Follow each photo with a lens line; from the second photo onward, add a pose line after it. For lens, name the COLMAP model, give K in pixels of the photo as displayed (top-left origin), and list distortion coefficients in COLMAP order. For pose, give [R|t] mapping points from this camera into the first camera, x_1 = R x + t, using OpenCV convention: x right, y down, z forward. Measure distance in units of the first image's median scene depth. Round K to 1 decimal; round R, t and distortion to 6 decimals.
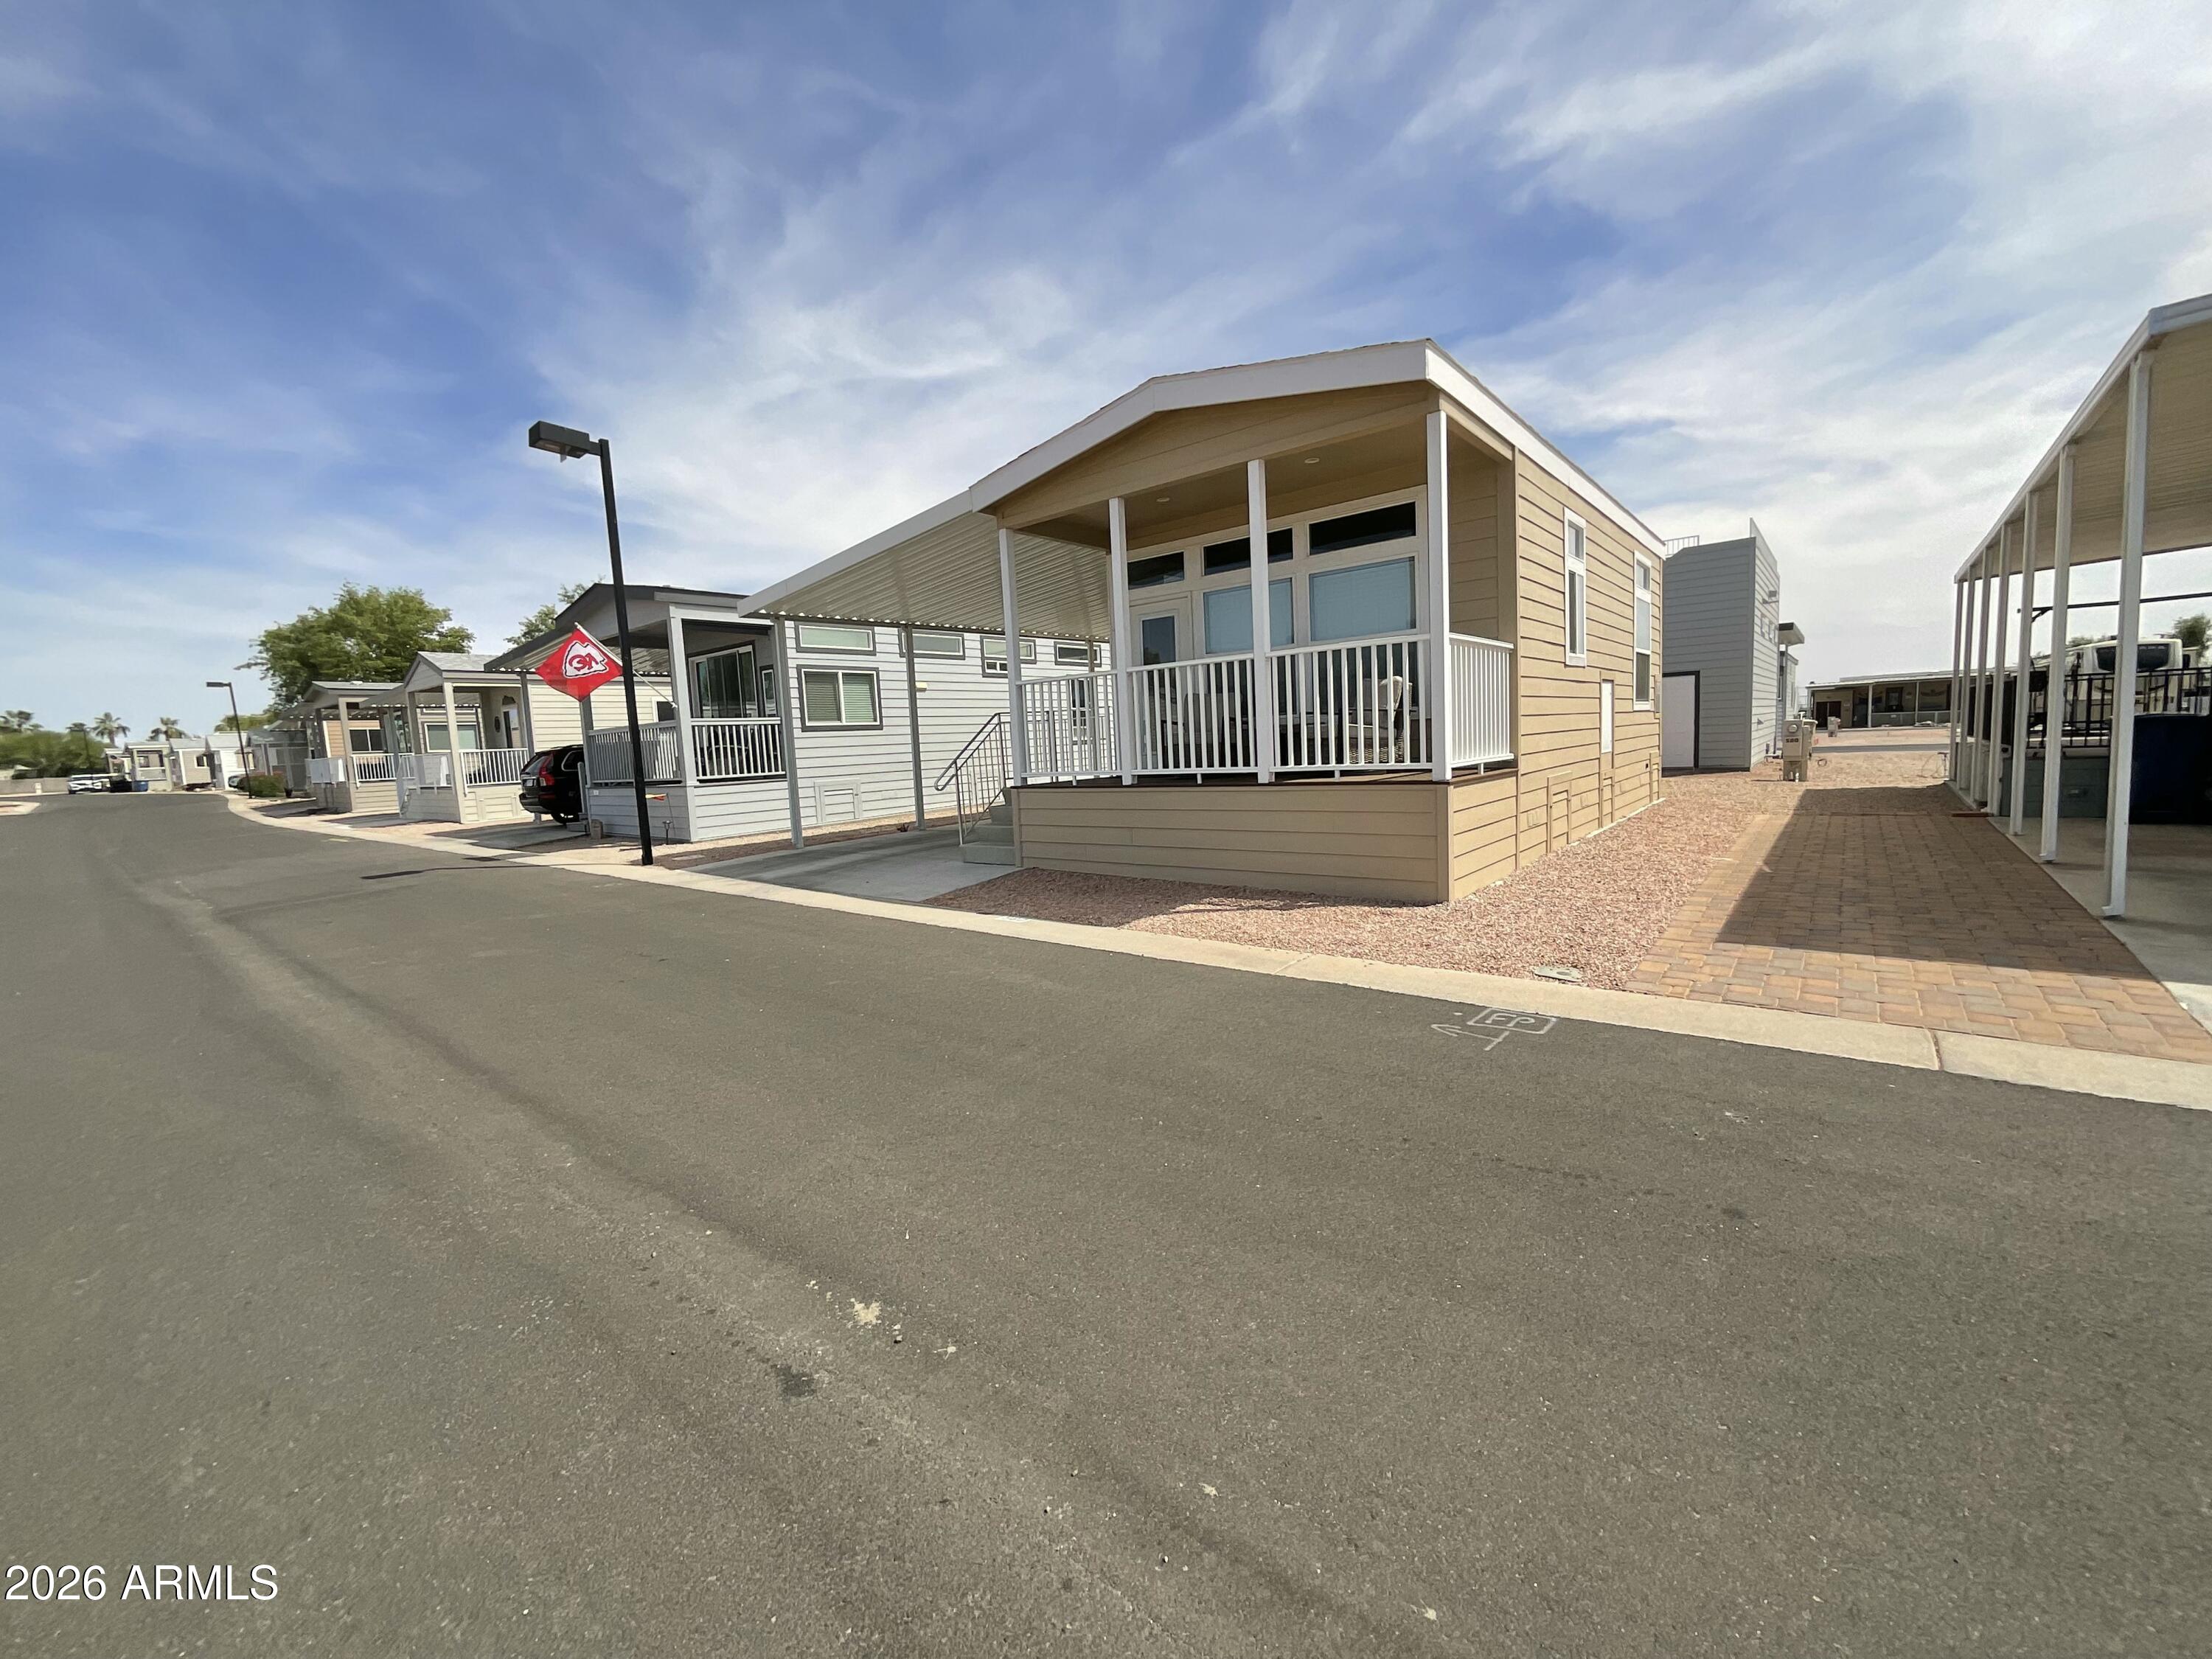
lens RADIAL K [[890.0, 0, 1106.0], [0, 890.0, 829.5], [0, 0, 1]] dist [-0.000728, 0.000389]
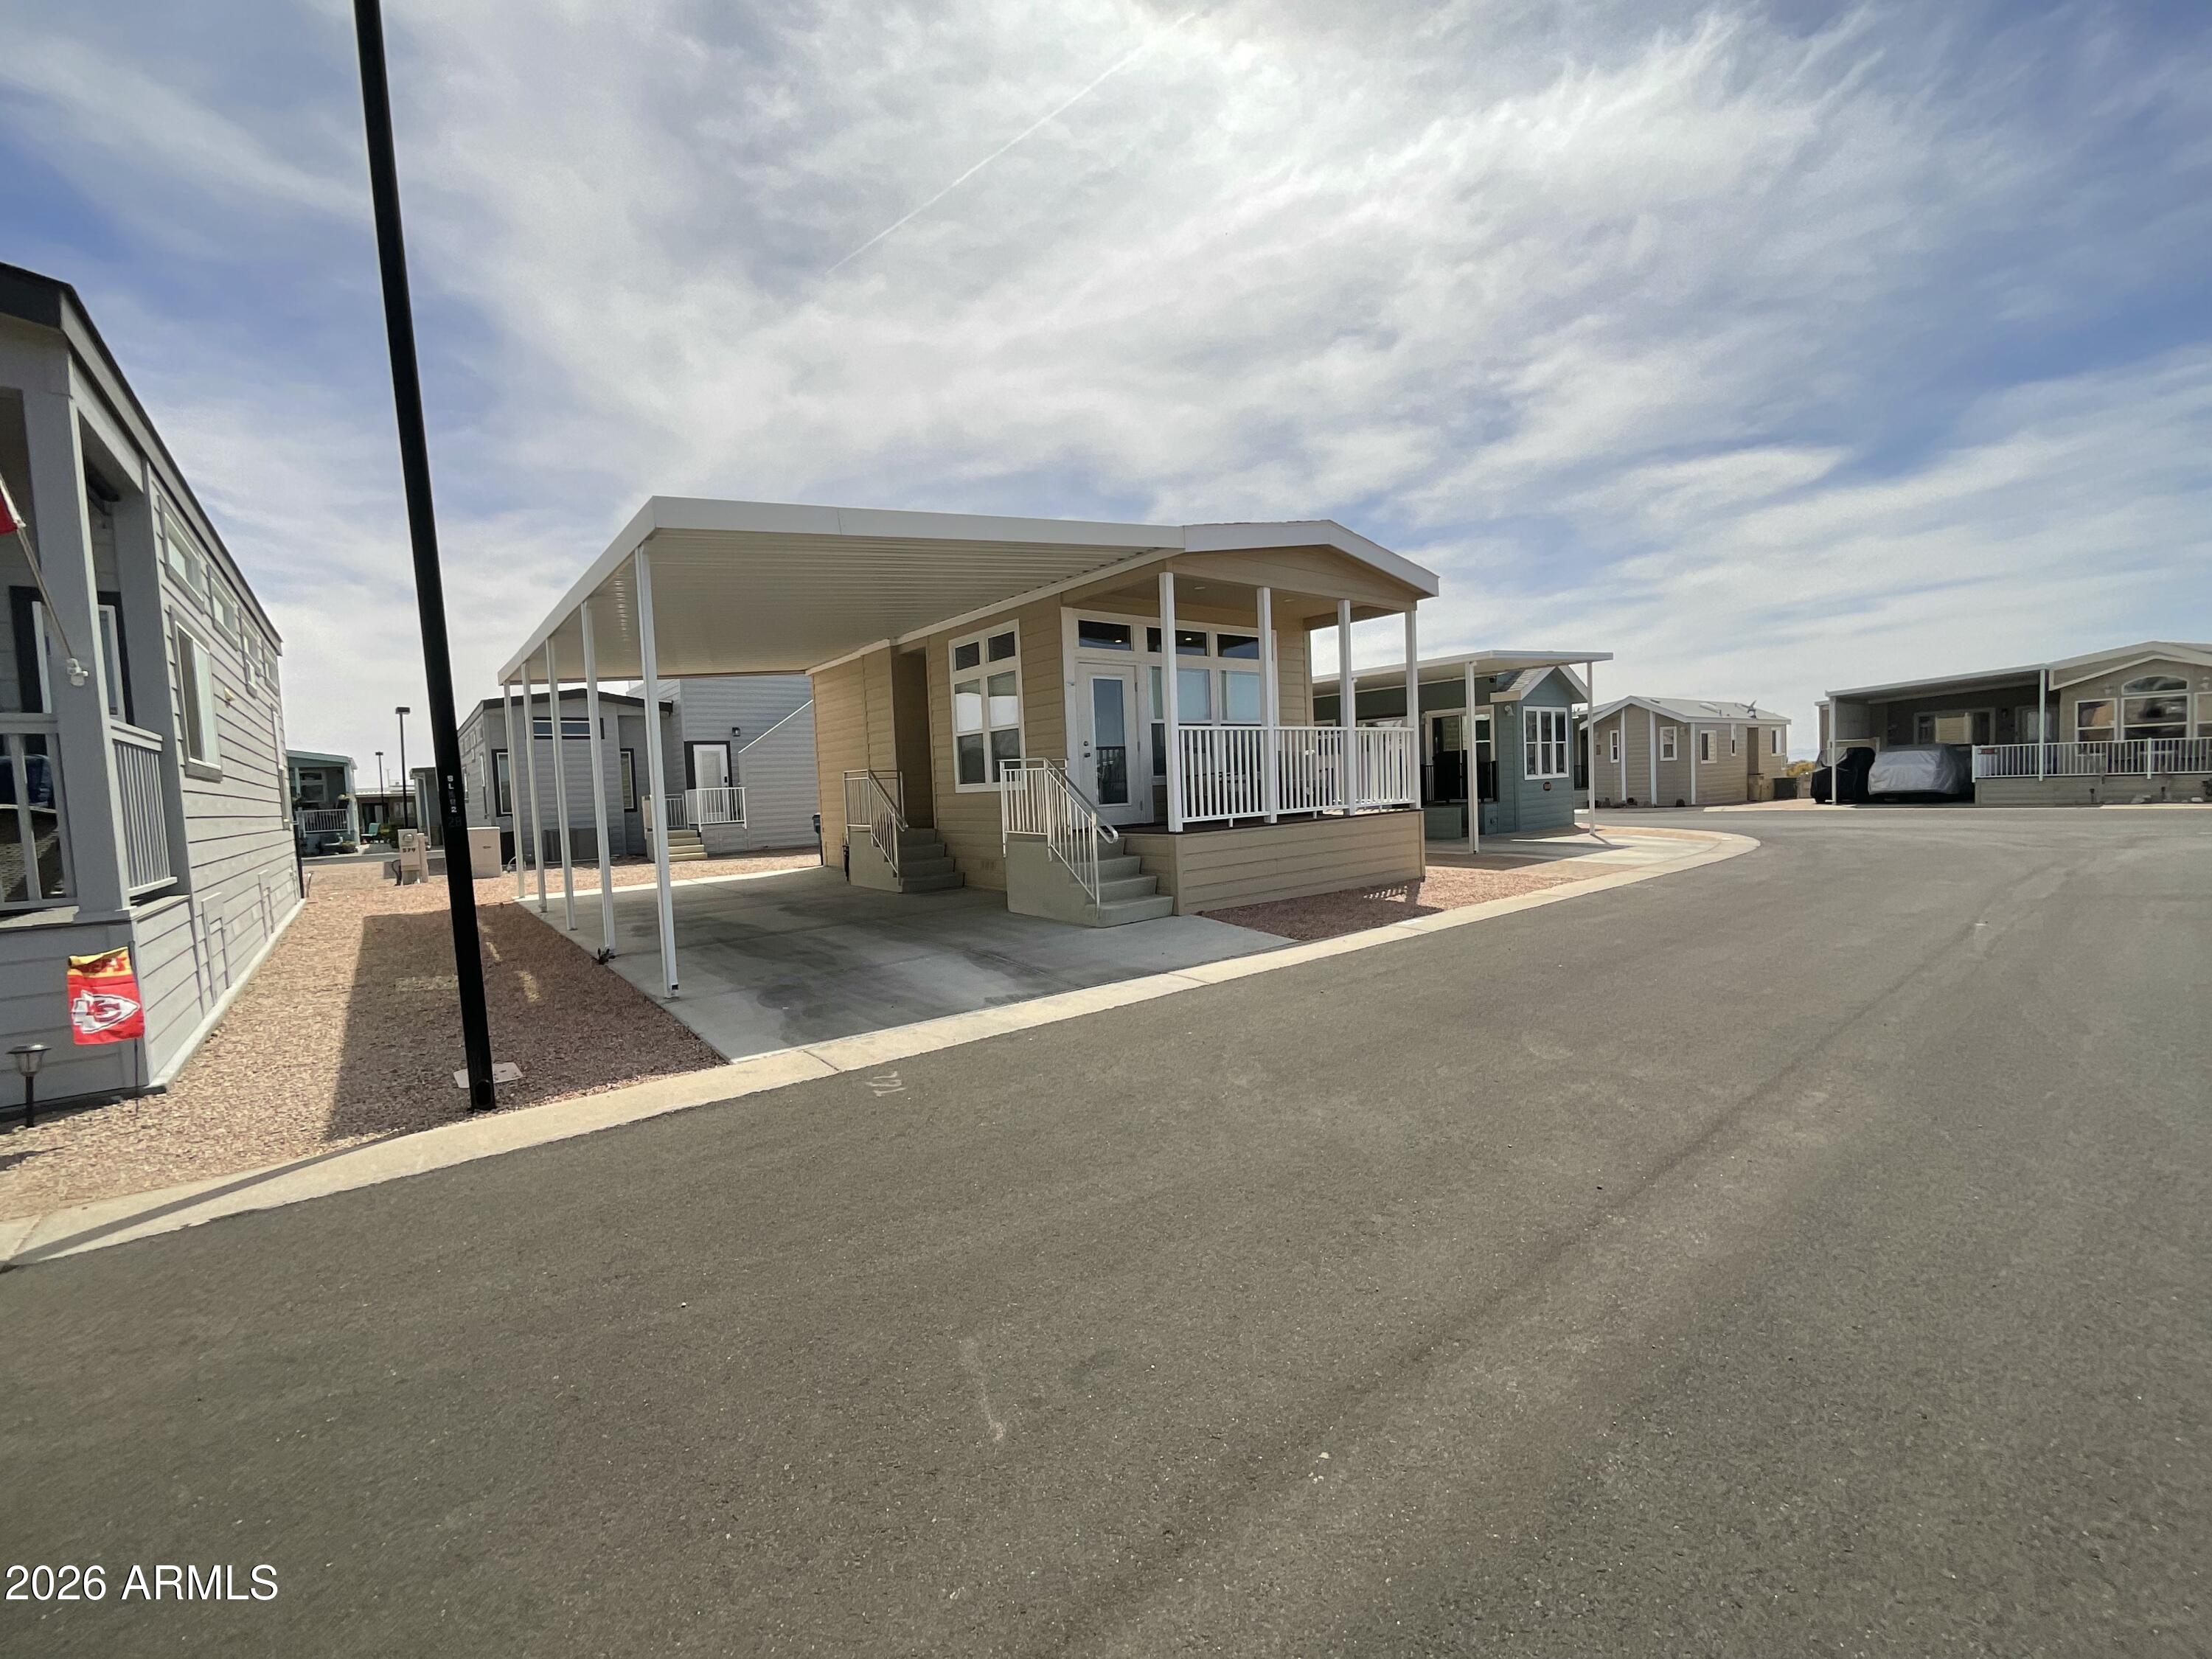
lens RADIAL K [[909.1, 0, 1106.7], [0, 909.1, 793.0], [0, 0, 1]] dist [-0.001894, 0.000339]
pose [[0.213034, 0.032068, 0.976518, -0.647937], [0.130406, 0.989586, -0.060946, -0.025058], [-0.968303, 0.140327, 0.206634, 0.519368]]
